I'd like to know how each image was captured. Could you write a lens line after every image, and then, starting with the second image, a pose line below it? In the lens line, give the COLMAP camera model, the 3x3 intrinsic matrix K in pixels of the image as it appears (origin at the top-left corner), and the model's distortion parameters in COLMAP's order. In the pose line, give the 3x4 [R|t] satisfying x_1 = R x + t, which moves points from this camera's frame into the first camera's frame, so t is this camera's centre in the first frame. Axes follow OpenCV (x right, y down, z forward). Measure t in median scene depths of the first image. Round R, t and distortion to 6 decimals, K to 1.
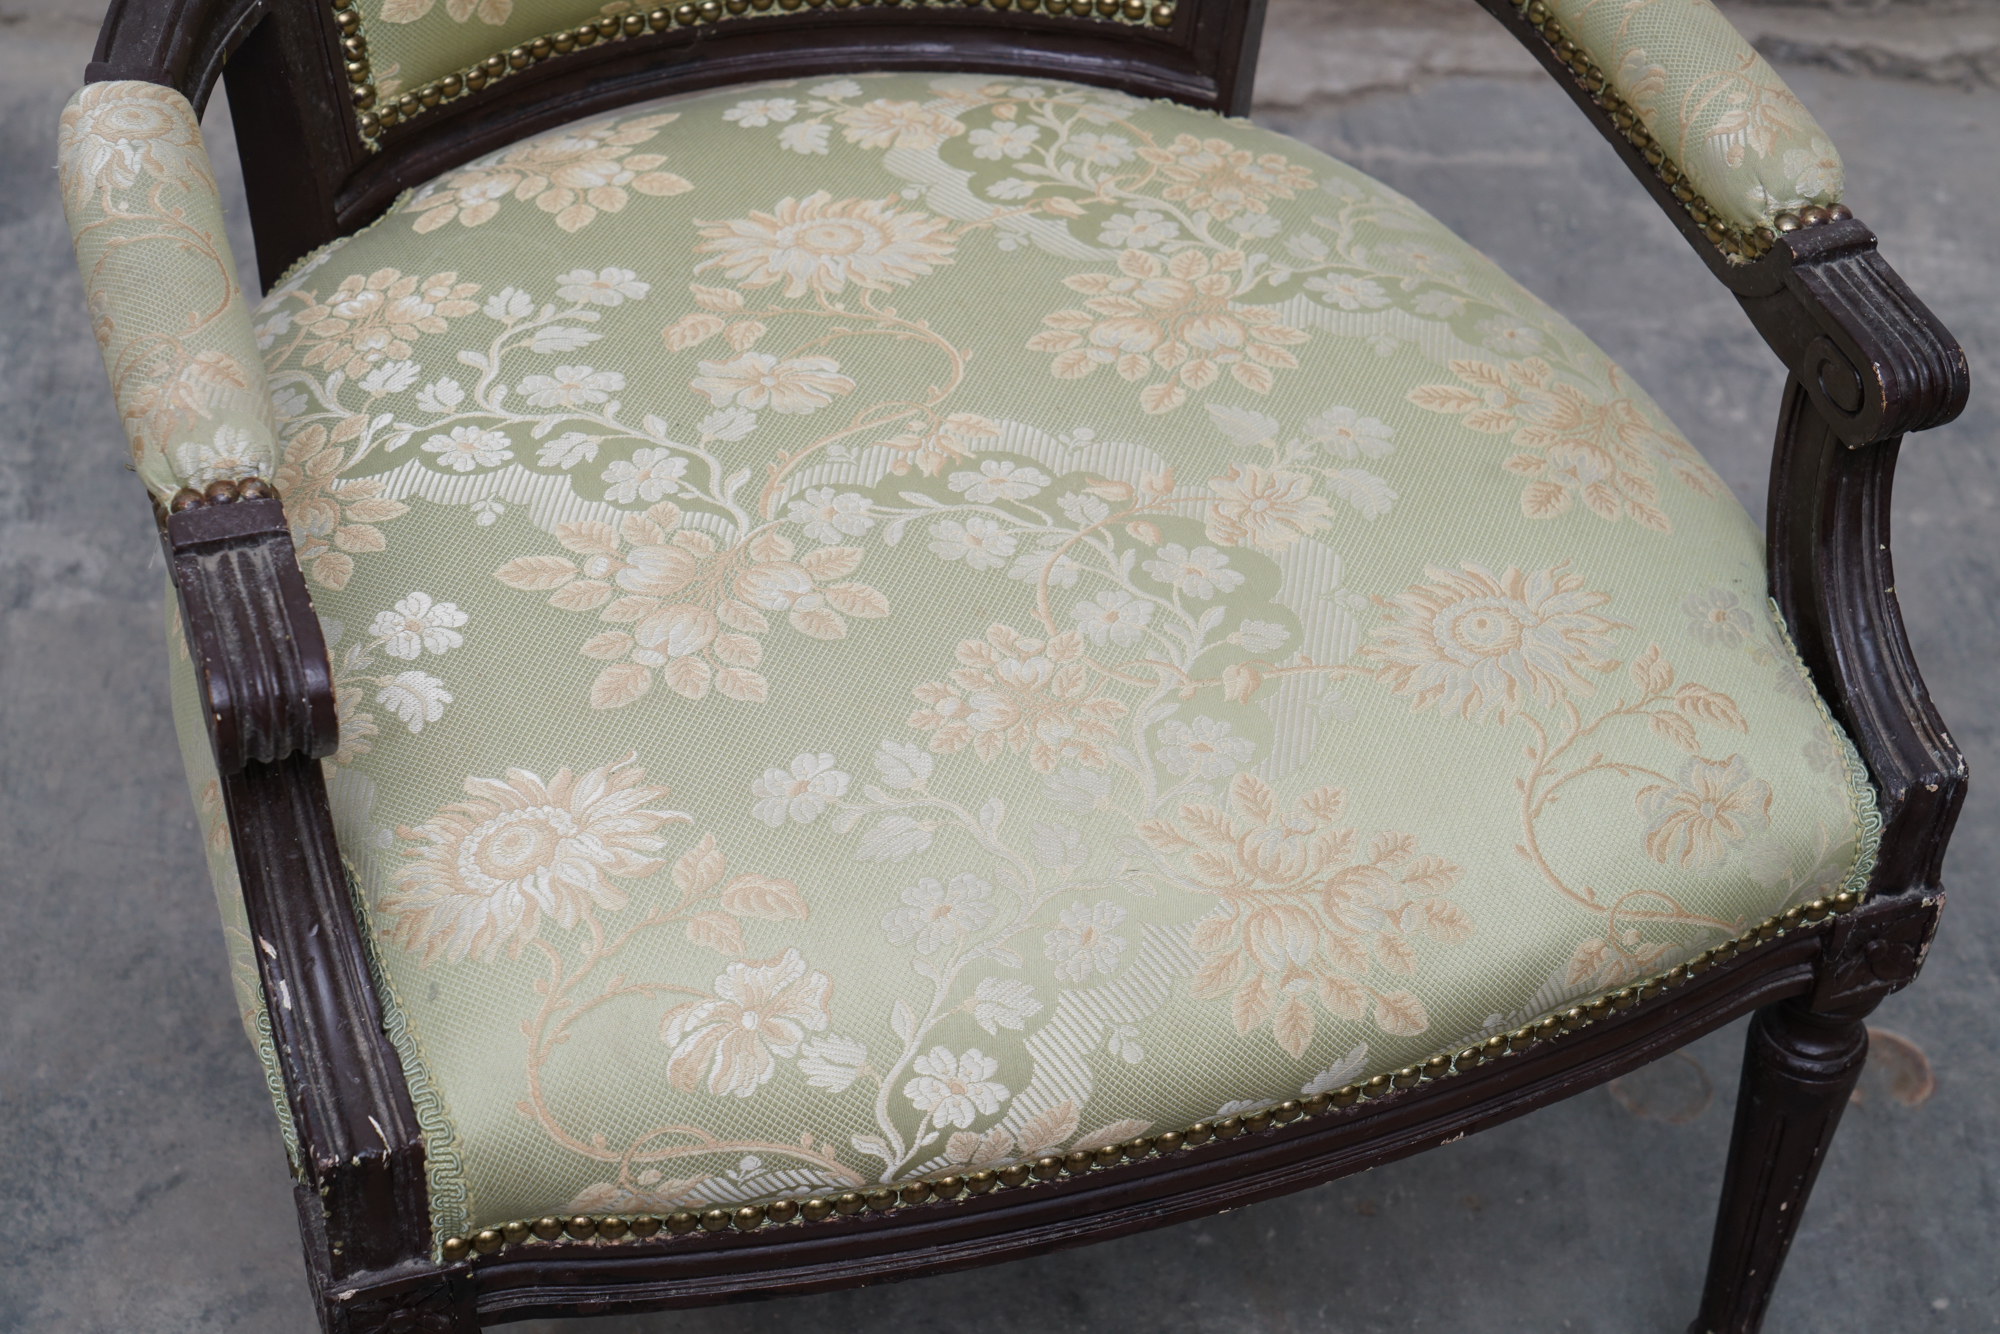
lens RADIAL K [[3282.4, 0, 994.3], [0, 3282.4, 594.2], [0, 0, 1]] dist [-0.076982, 0.241650]
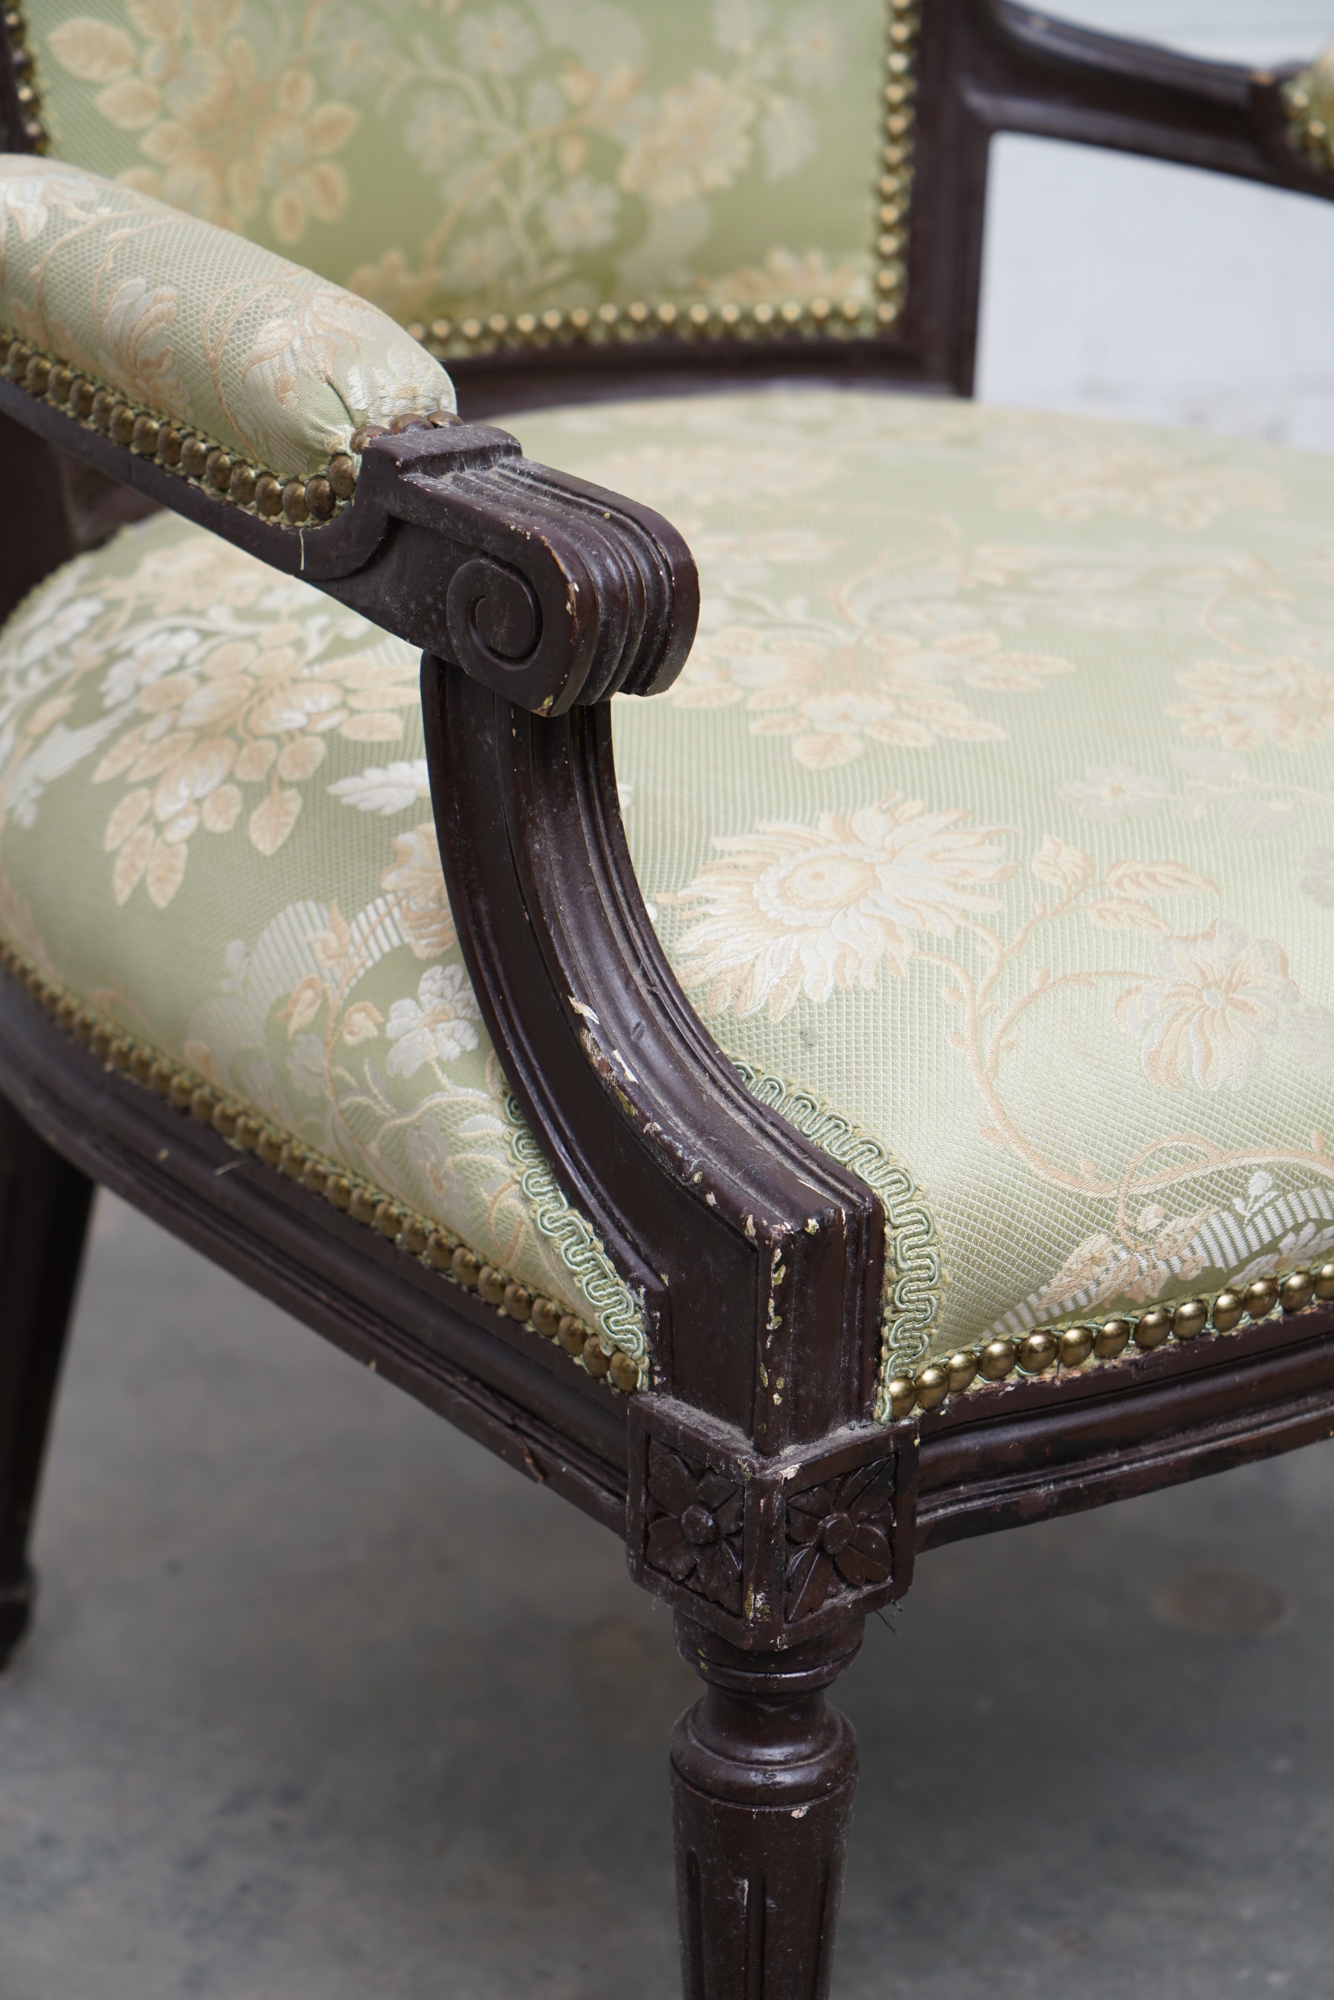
lens RADIAL K [[3775.2, 0, 699.3], [0, 3775.2, 1072.4], [0, 0, 1]] dist [-0.028699, 0.332333]
pose [[0.934899, -0.155162, 0.319201, -0.411400], [0.241244, 0.937479, -0.250869, 0.296131], [-0.260319, 0.311542, 0.913879, 0.207633]]
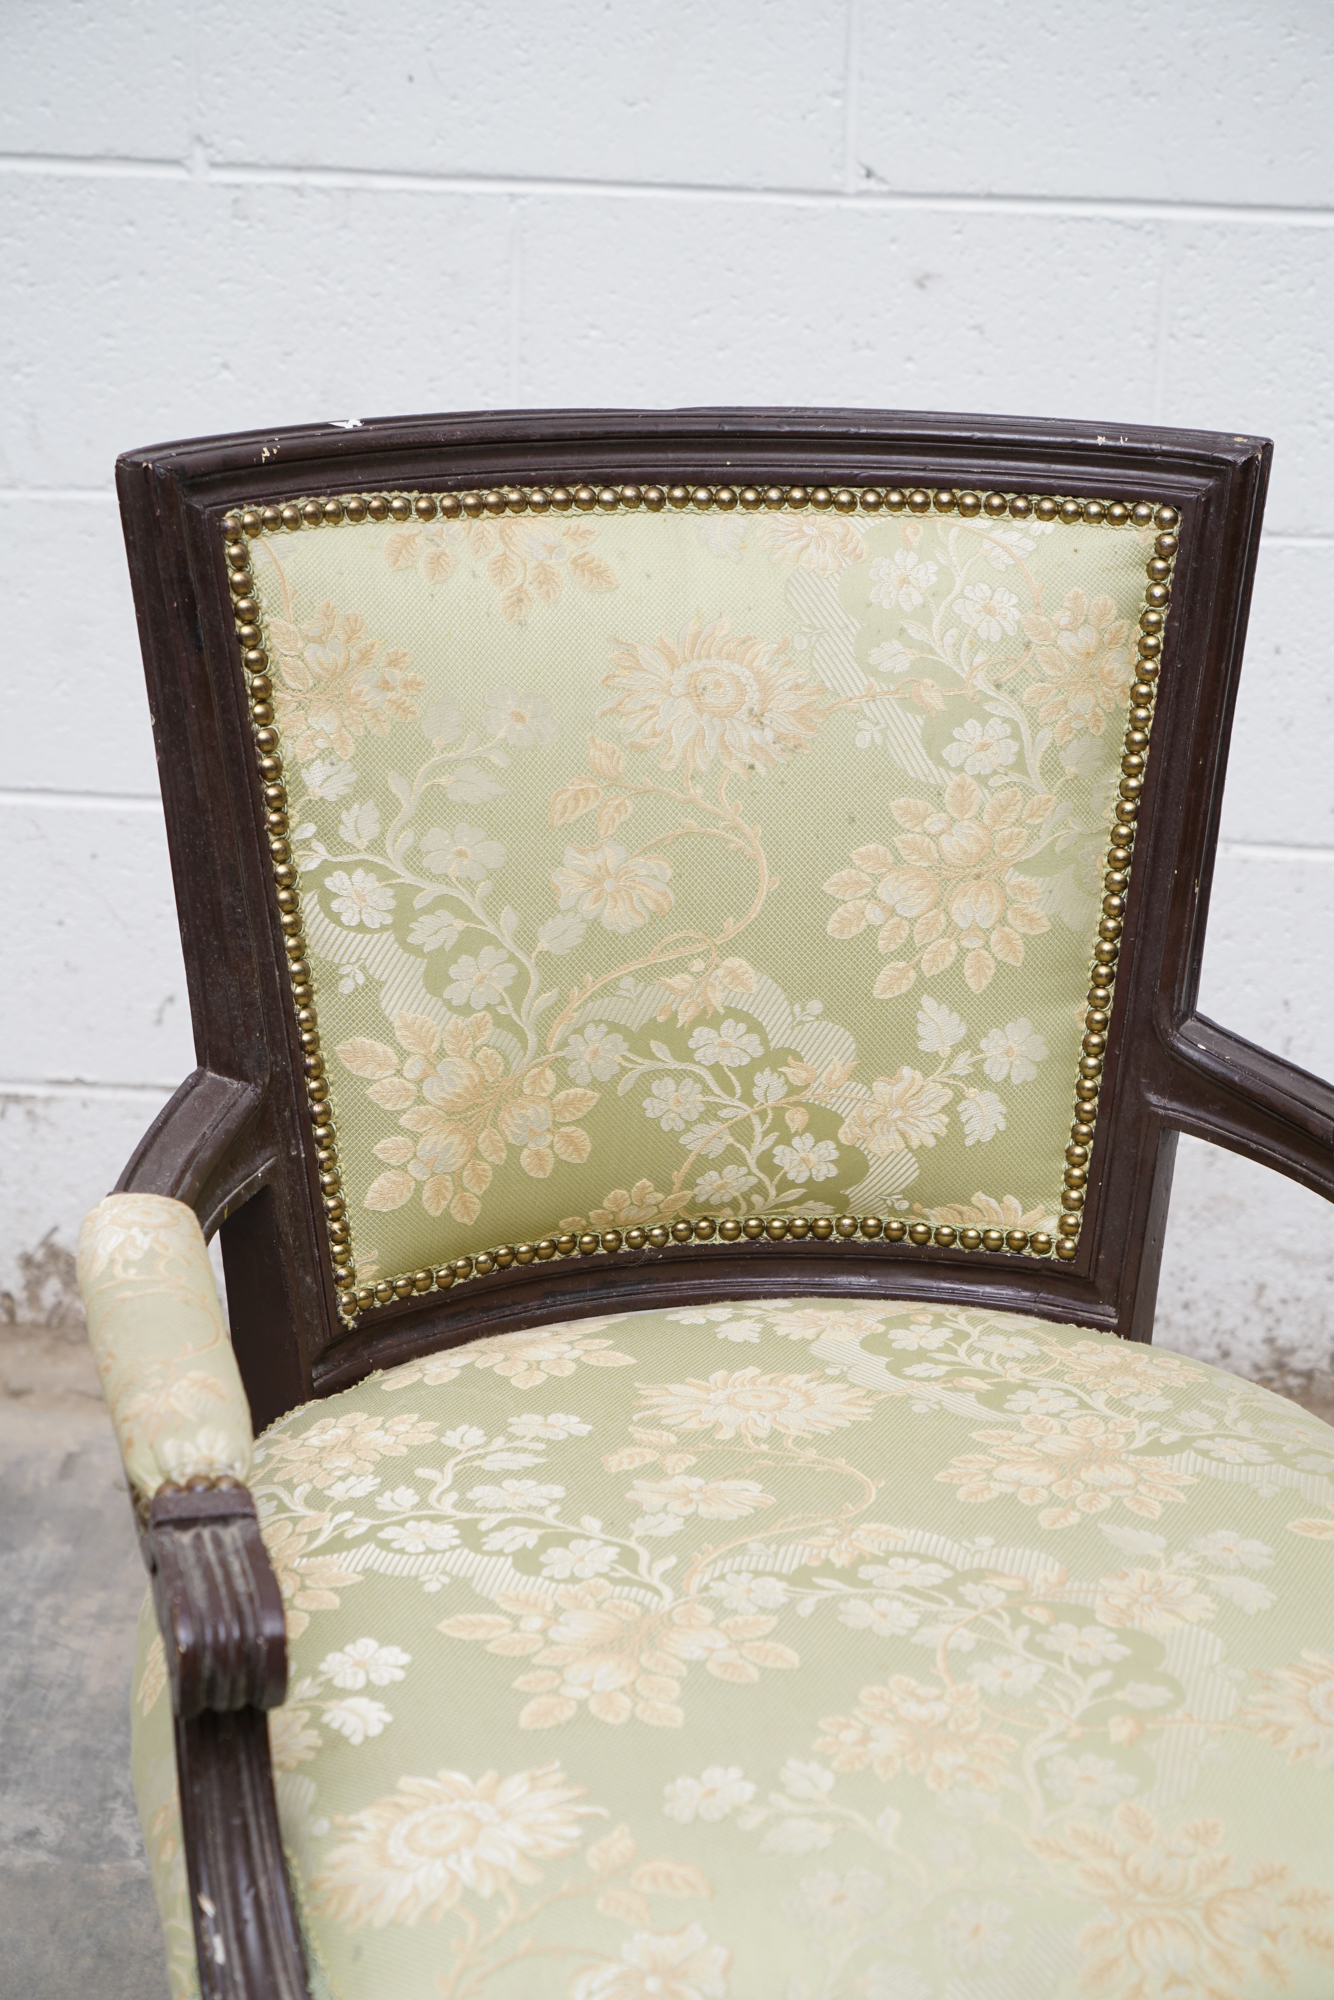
lens RADIAL K [[3334.3, 0, 767.9], [0, 3334.3, 1146.5], [0, 0, 1]] dist [-0.035951, 0.145522]
pose [[0.998145, 0.005765, -0.060612, 0.022418], [-0.026013, 0.940456, -0.338917, 0.209839], [0.055049, 0.339865, 0.938862, -0.083886]]
